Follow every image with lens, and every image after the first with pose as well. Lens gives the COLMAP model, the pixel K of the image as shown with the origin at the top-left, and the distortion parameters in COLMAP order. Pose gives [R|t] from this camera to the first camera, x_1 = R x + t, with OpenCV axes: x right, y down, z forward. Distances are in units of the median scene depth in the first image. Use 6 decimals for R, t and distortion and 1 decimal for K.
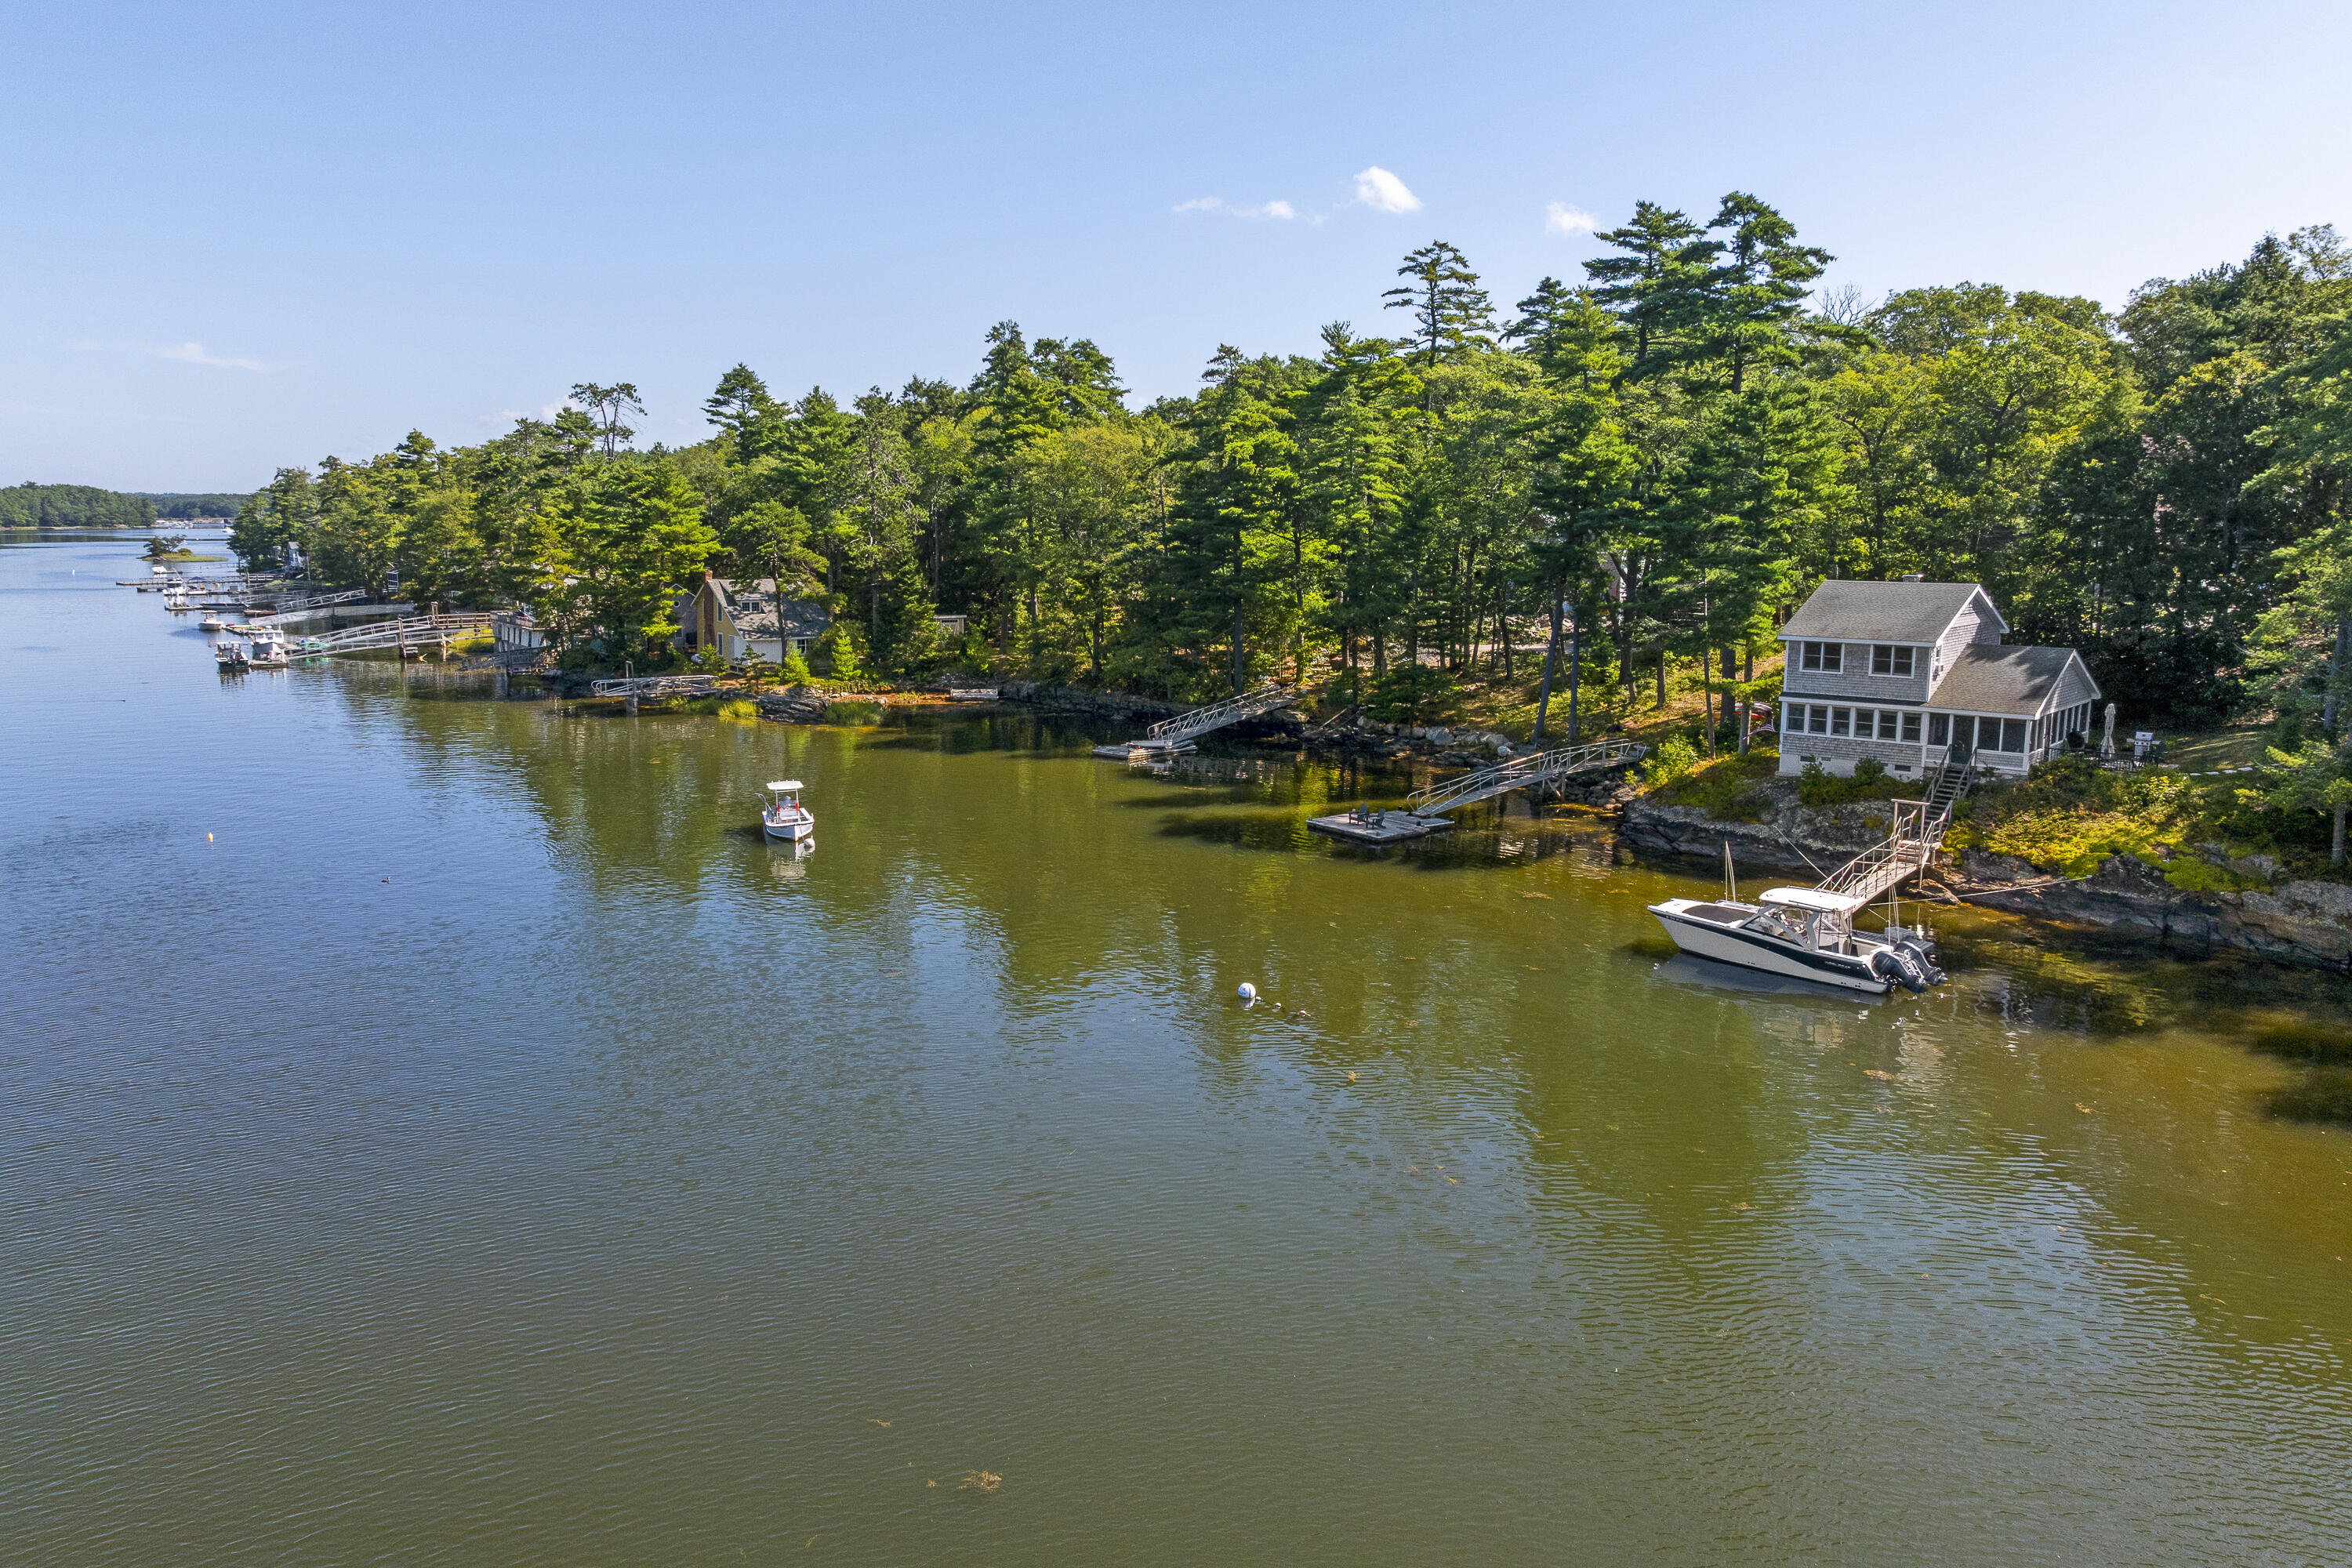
lens RADIAL K [[1679.6, 0, 1176.0], [0, 1679.6, 784.0], [0, 0, 1]] dist [-0.001611, -0.000275]
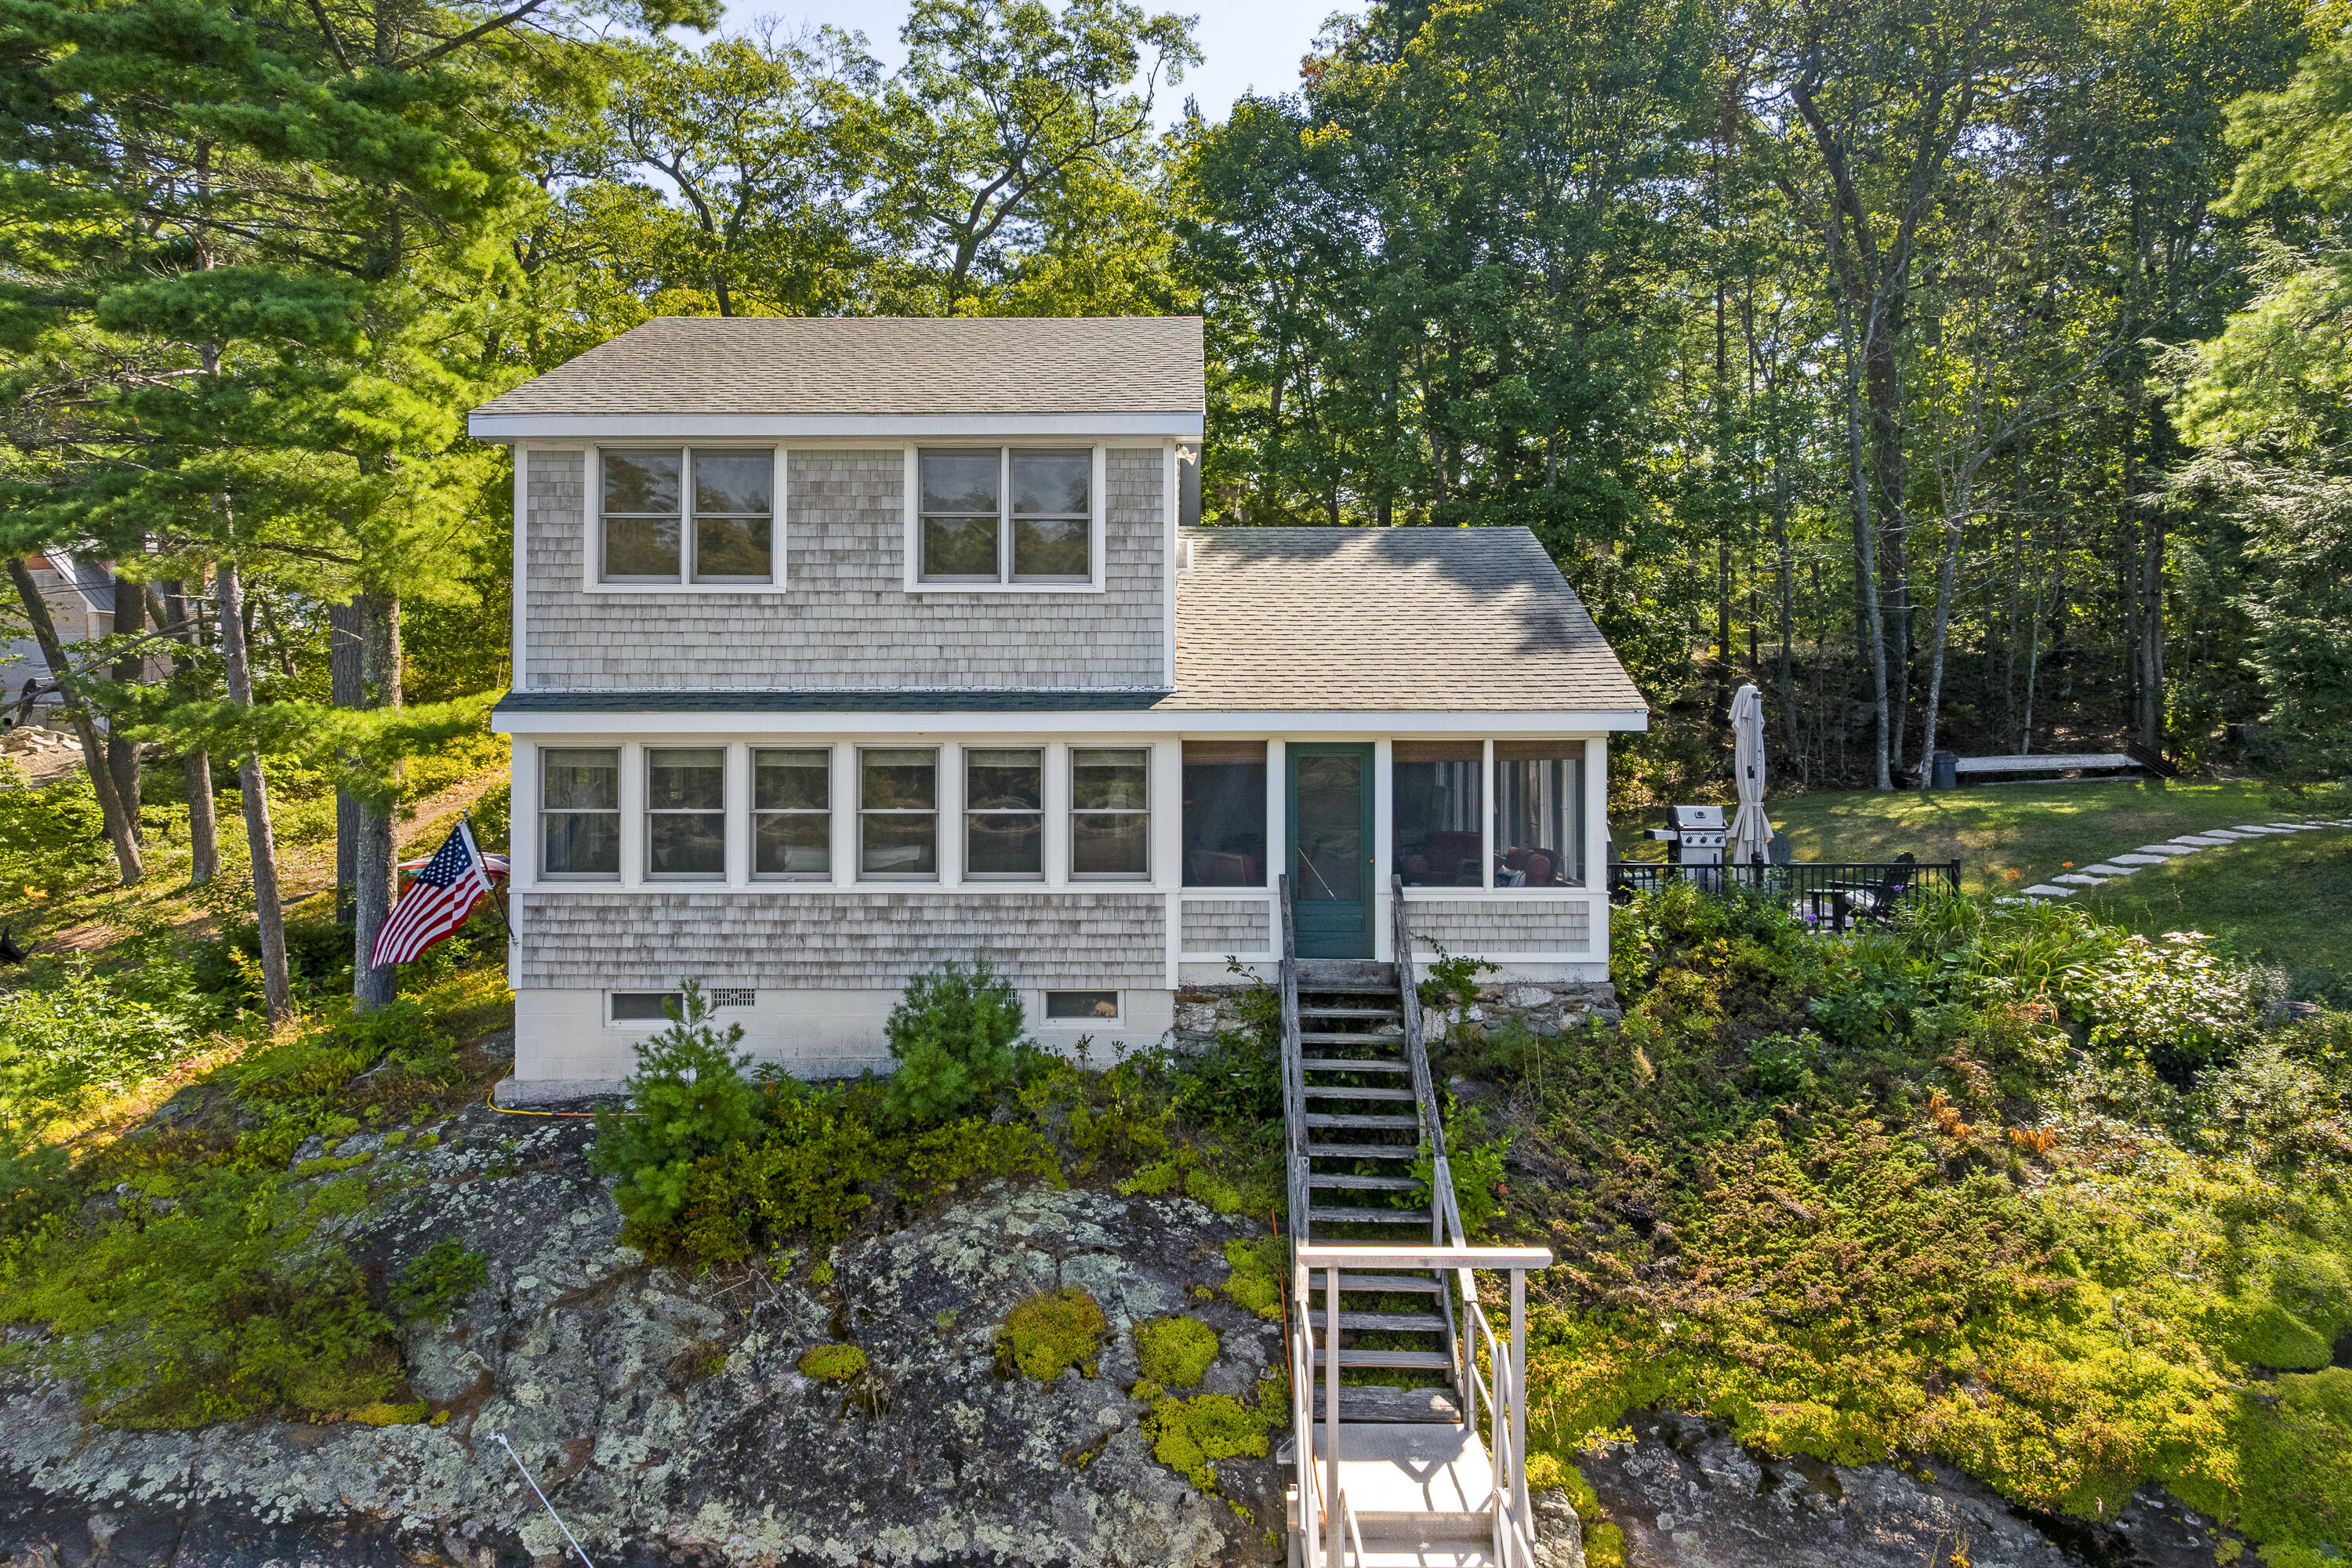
lens RADIAL K [[1622.6, 0, 1174.8], [0, 1622.6, 743.1], [0, 0, 1]] dist [0.002911, 0.000440]
pose [[0.762888, -0.003655, 0.646521, 0.305741], [0.108930, 0.986415, -0.122960, -0.015756], [-0.637289, 0.164230, 0.752922, 0.828356]]
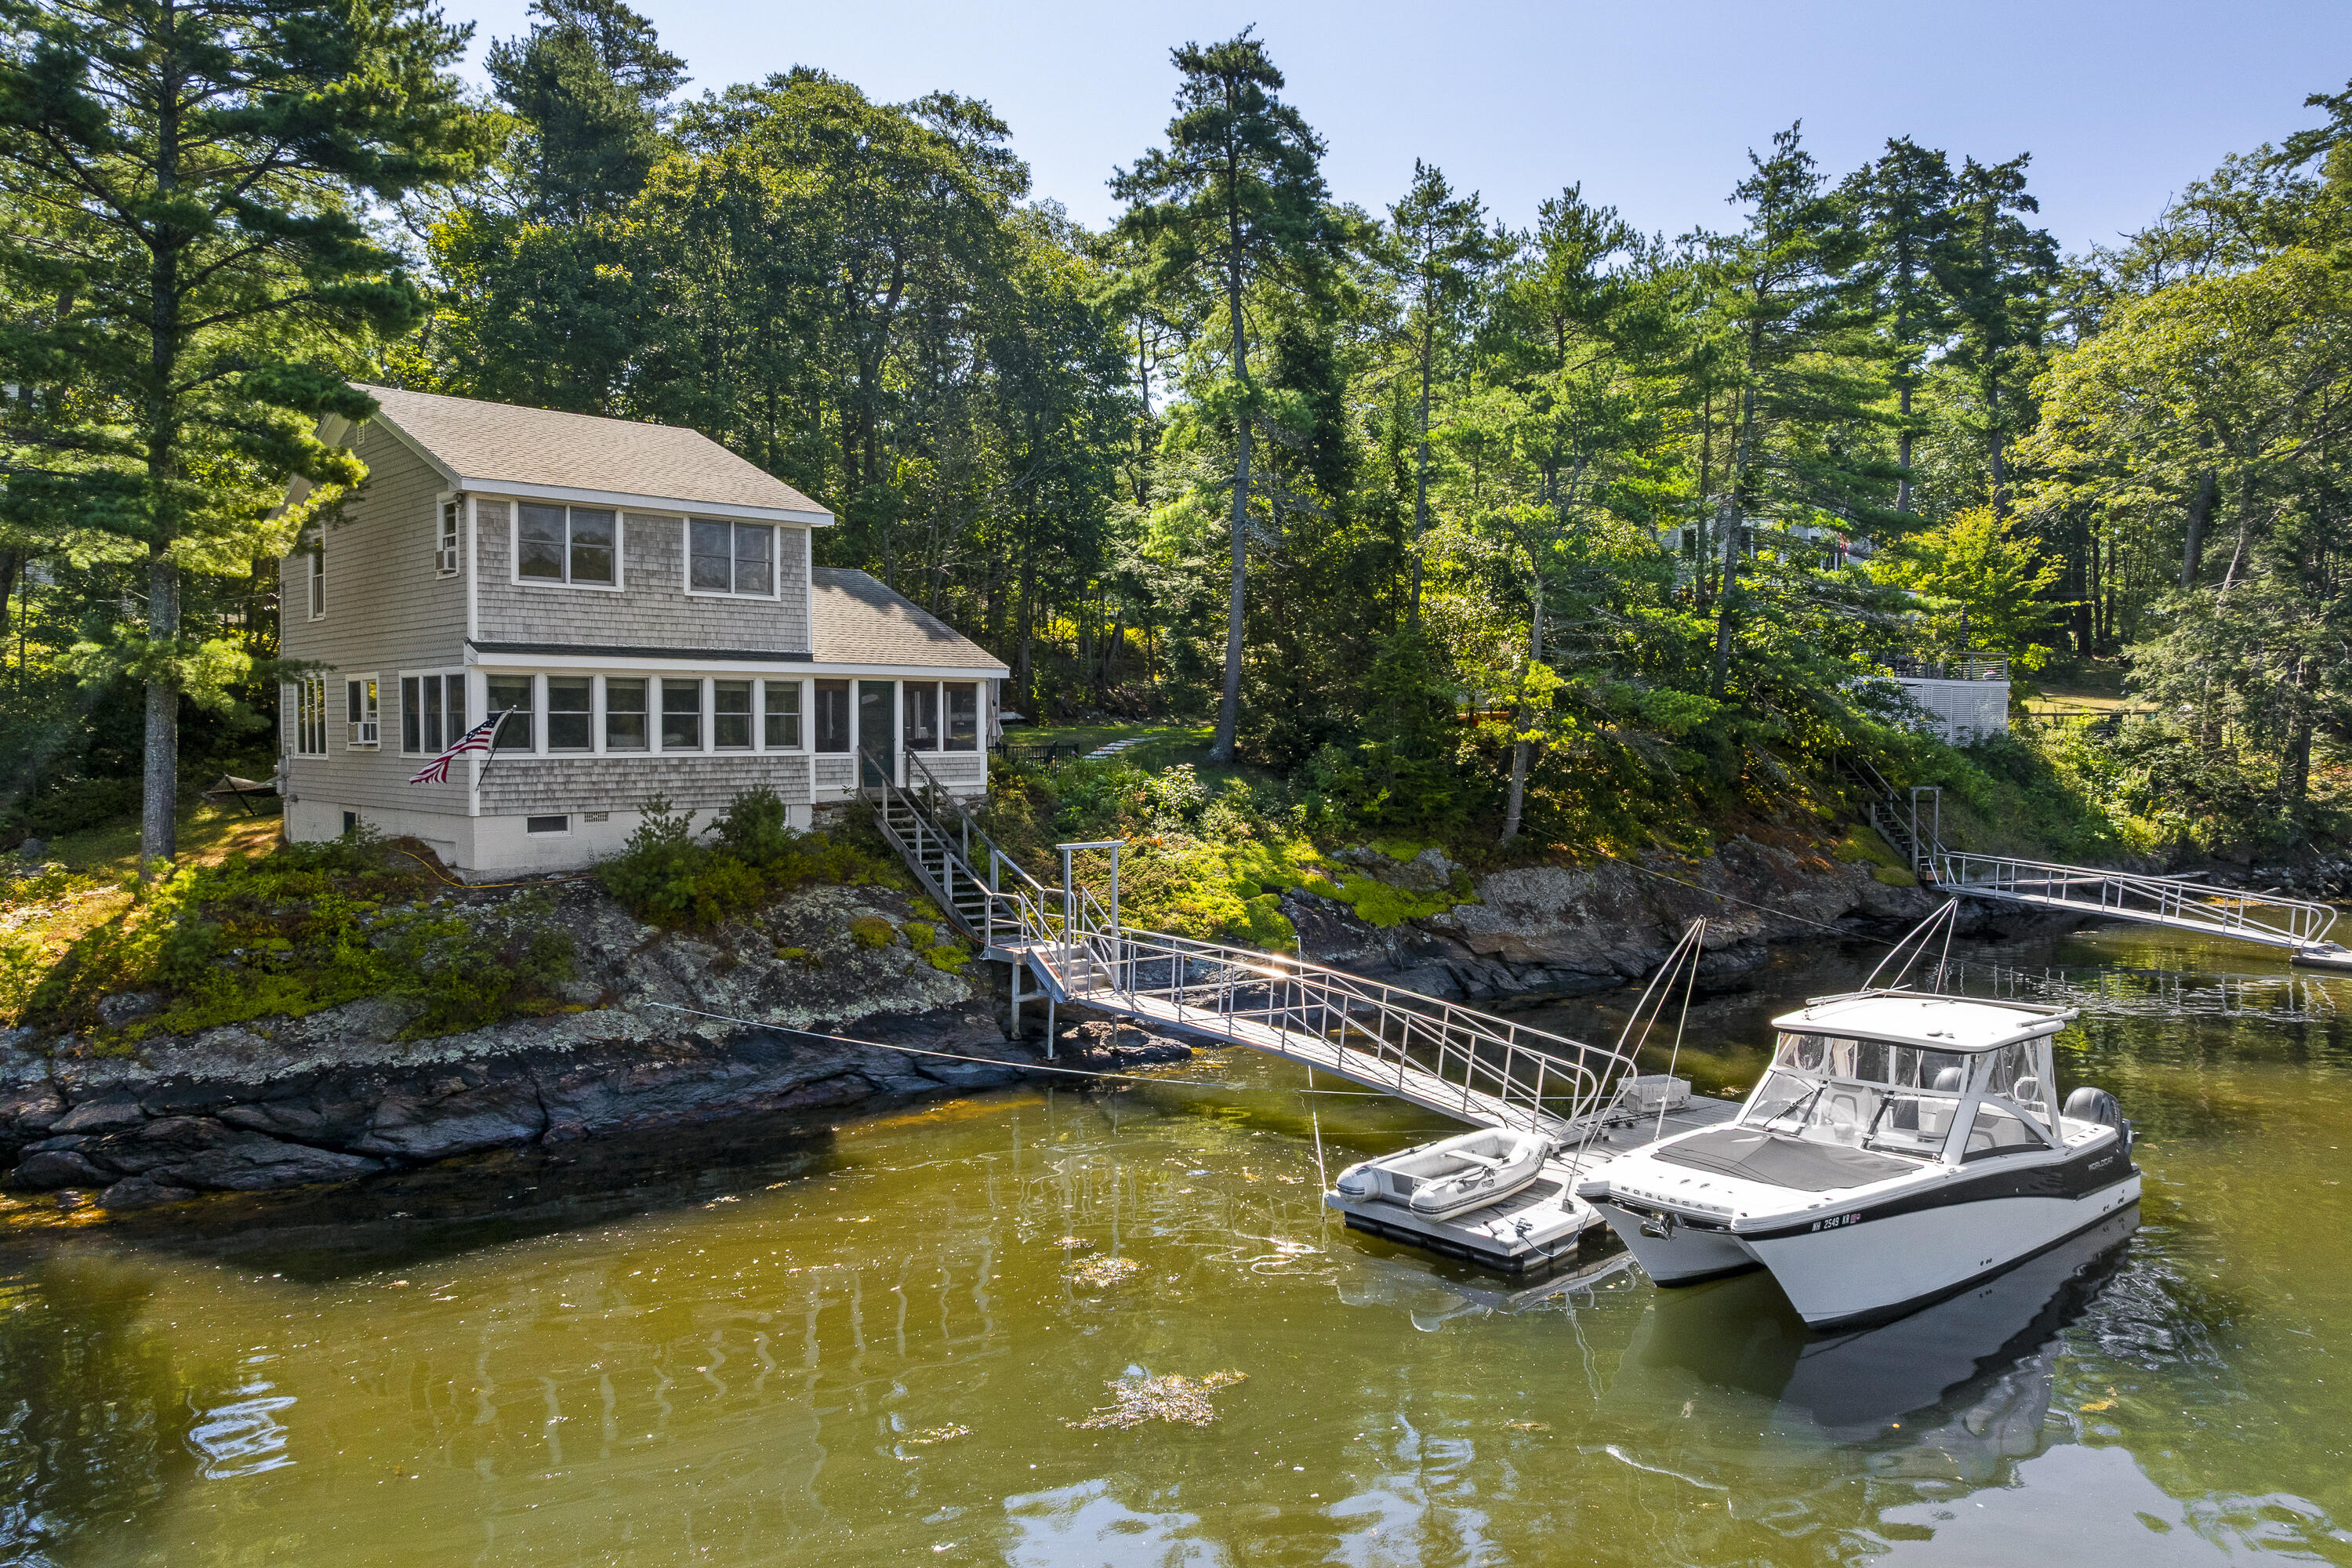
lens RADIAL K [[1679.6, 0, 1176.0], [0, 1679.6, 784.0], [0, 0, 1]] dist [-0.001611, -0.000275]
pose [[0.088267, -0.032648, 0.995562, 0.020537], [0.166951, 0.985809, 0.017526, -0.007201], [-0.982006, 0.164663, 0.092465, 0.859748]]
